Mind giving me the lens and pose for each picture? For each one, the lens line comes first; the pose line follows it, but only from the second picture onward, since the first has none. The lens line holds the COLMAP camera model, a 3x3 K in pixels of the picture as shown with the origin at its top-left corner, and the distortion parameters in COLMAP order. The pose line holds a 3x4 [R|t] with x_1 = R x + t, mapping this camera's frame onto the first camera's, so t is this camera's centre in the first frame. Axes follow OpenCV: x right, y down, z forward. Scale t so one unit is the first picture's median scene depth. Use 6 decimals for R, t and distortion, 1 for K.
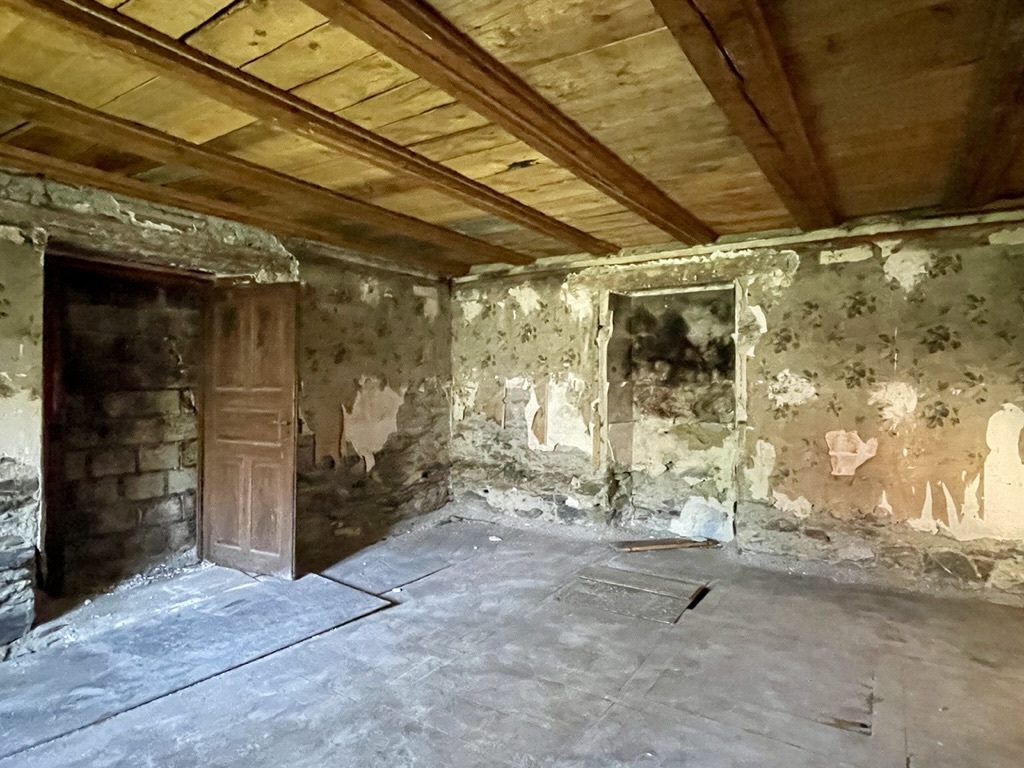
lens RADIAL K [[593.0, 0, 511.8], [0, 593.0, 382.2], [0, 0, 1]] dist [0.006603, 0.002062]
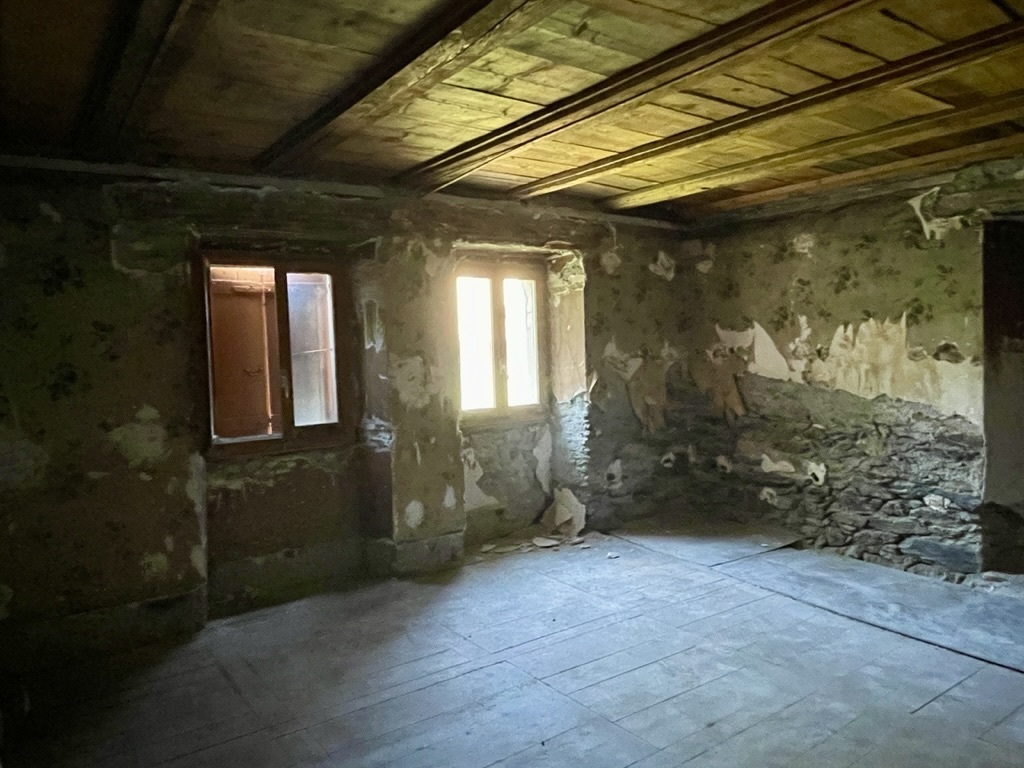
lens RADIAL K [[698.1, 0, 511.1], [0, 698.1, 384.8], [0, 0, 1]] dist [-0.002649, -0.000777]
pose [[-0.353535, 0.050815, -0.934040, 0.726459], [0.025529, 0.998676, 0.044669, -0.015564], [0.935073, -0.008053, -0.354364, 0.651292]]
